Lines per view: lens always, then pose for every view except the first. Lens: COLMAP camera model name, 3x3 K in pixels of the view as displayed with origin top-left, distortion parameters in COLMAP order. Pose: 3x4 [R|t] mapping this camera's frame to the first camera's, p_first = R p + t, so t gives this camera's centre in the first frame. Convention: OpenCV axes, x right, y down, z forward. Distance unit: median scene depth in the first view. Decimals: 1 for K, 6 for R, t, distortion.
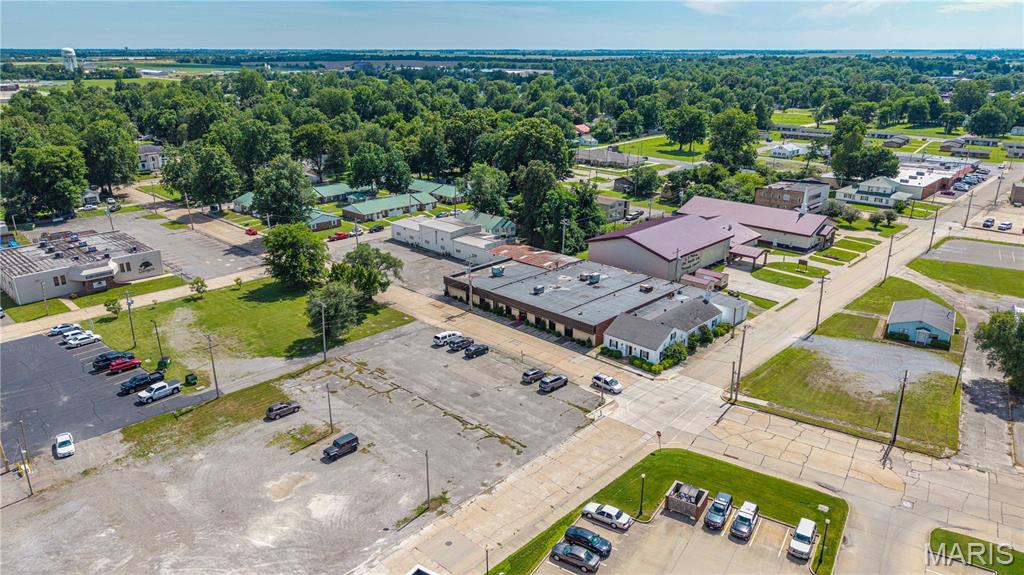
lens RADIAL K [[687.4, 0, 512.0], [0, 687.4, 287.5], [0, 0, 1]] dist [0.060540, 0.000260]
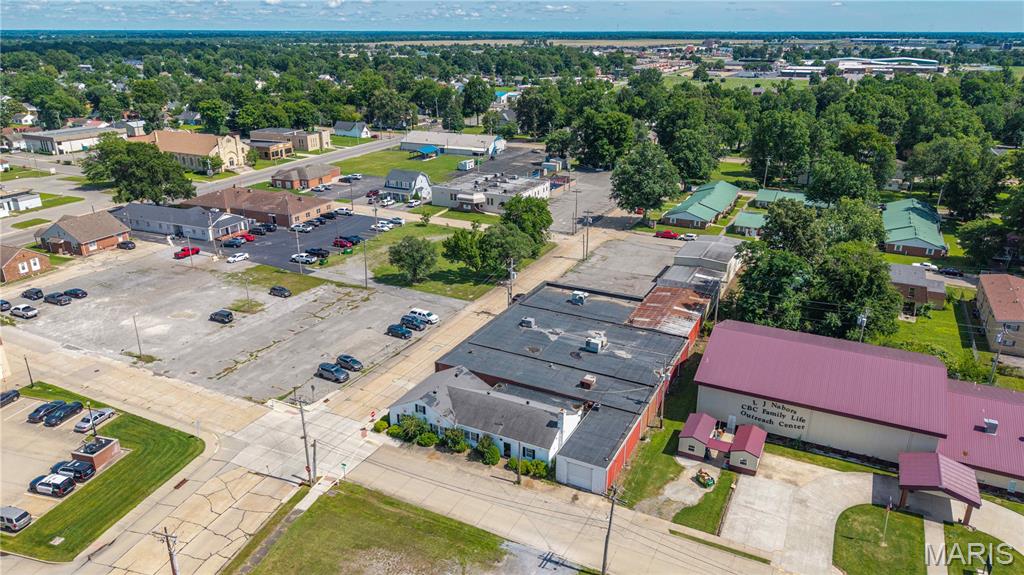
lens RADIAL K [[689.2, 0, 512.0], [0, 689.2, 287.5], [0, 0, 1]] dist [0.006357, 0.000452]
pose [[0.286258, 0.334319, -0.897935, 0.926689], [-0.315967, 0.917668, 0.240936, -0.278163], [0.904556, 0.214748, 0.368324, 0.792670]]
